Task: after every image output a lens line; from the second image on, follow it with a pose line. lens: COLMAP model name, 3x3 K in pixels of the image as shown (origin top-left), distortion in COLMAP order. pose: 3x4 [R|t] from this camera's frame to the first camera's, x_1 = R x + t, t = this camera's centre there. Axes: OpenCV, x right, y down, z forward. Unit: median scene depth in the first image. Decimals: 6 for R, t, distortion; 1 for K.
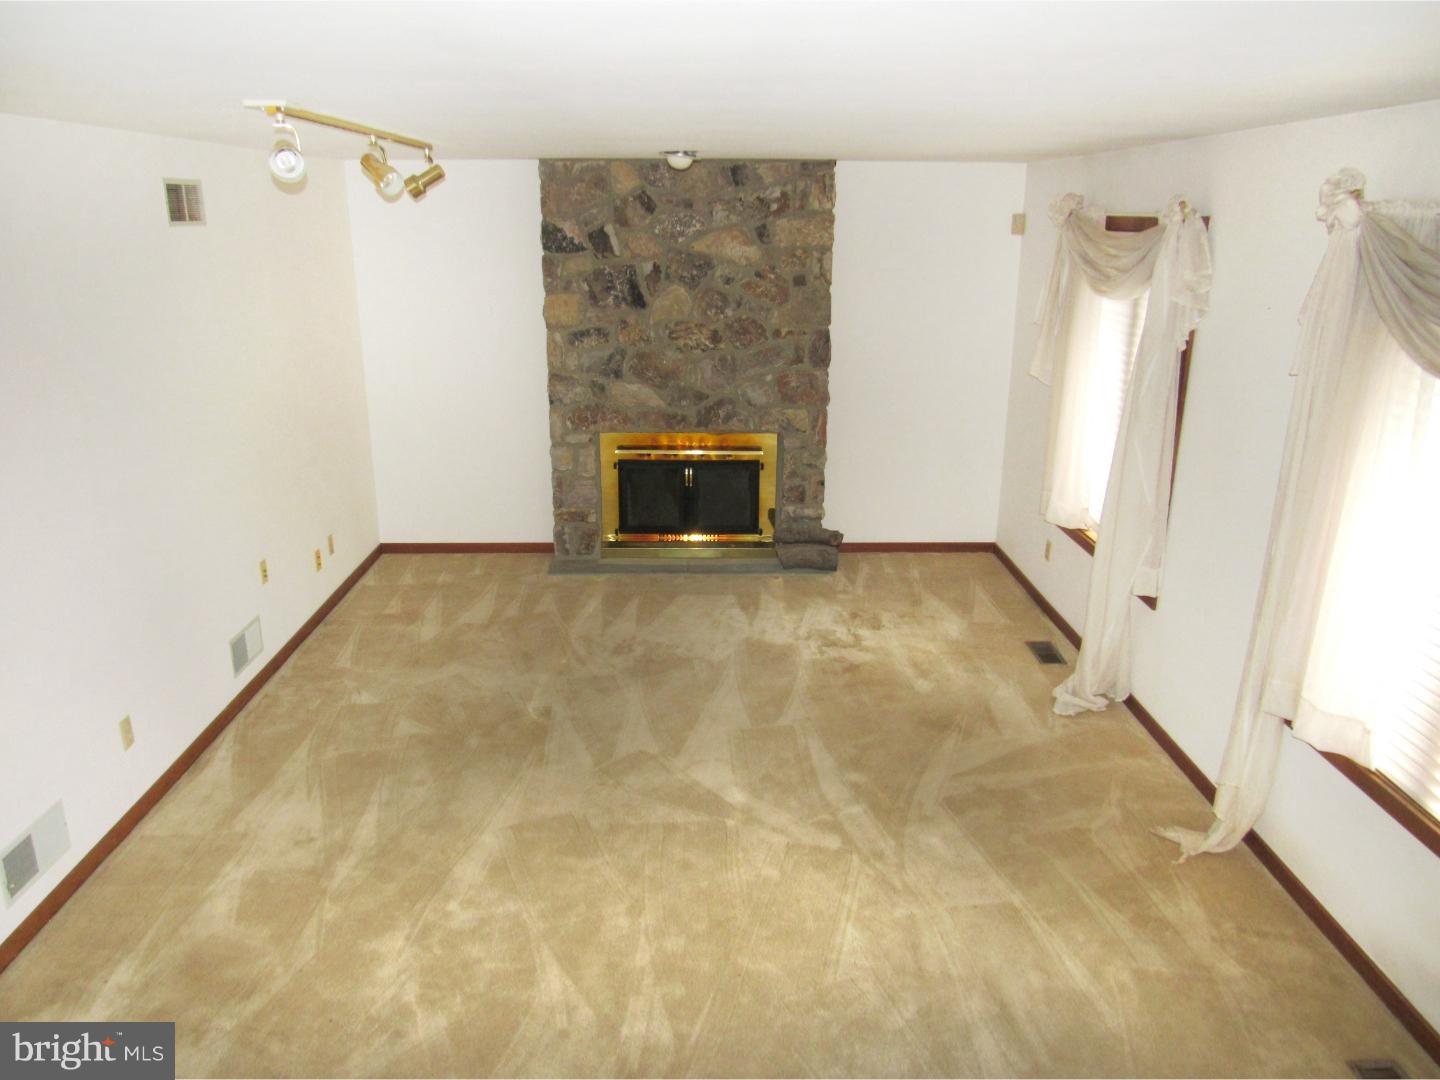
lens RADIAL K [[1023.4, 0, 716.2], [0, 1023.4, 539.6], [0, 0, 1]] dist [-0.036591, 0.013068]
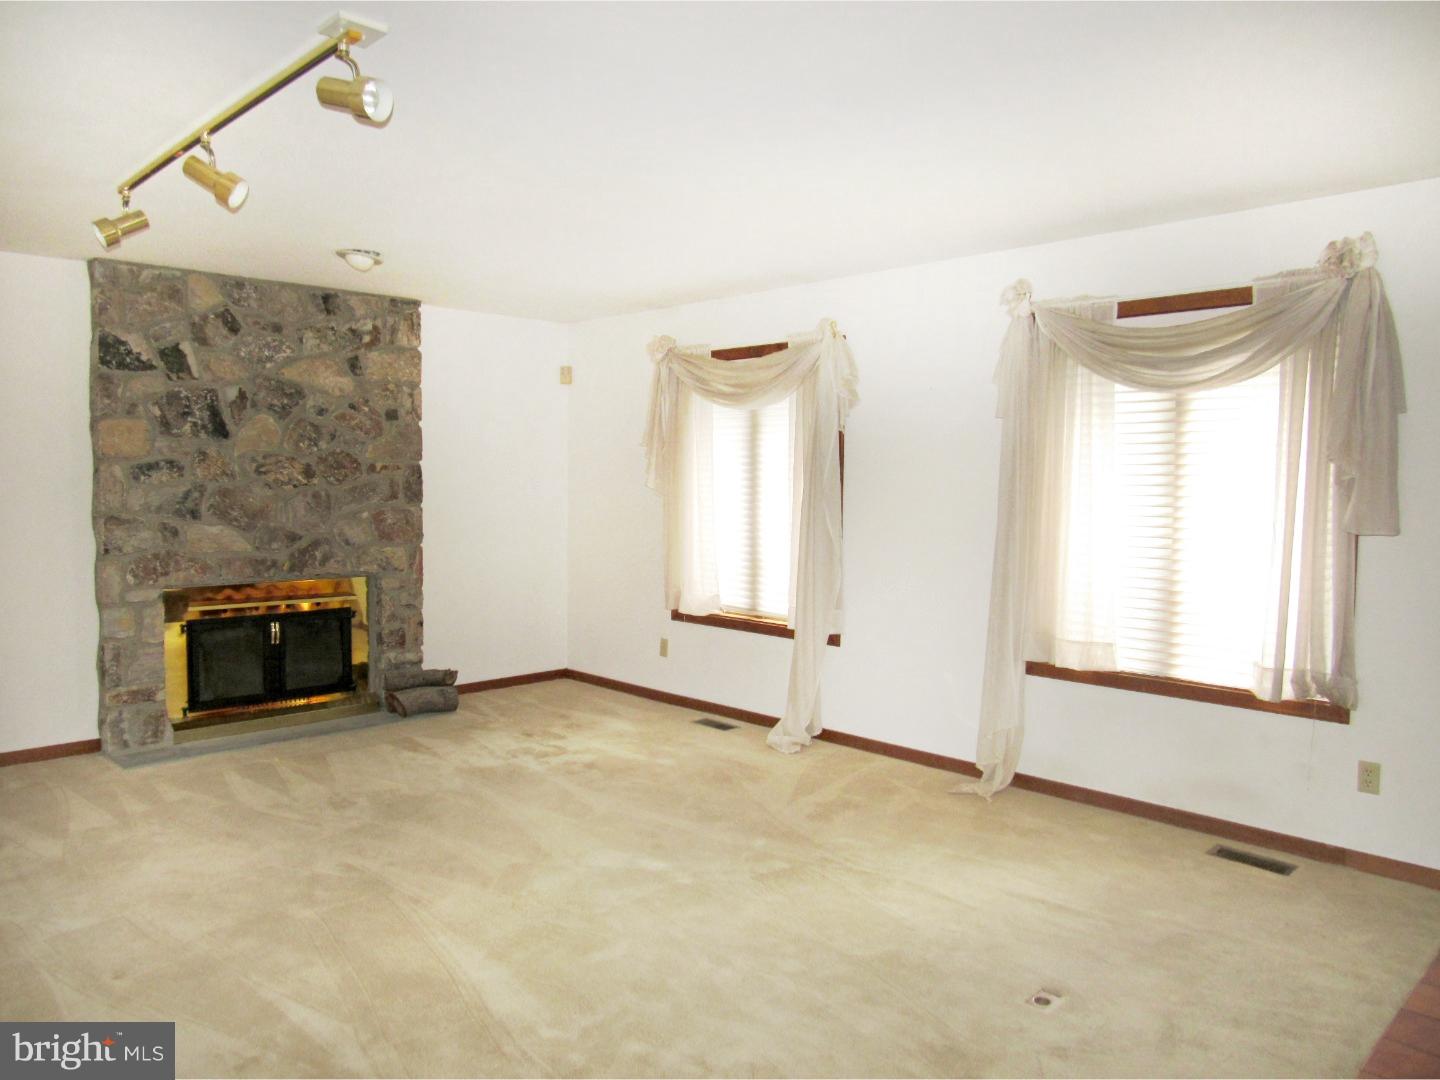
lens RADIAL K [[1023.4, 0, 663.3], [0, 1023.4, 554.1], [0, 0, 1]] dist [-0.036591, 0.013068]
pose [[0.738712, -0.042250, 0.672695, -0.389008], [0.197892, 0.967644, -0.156537, 0.079959], [-0.644316, 0.248757, 0.723171, 0.158014]]
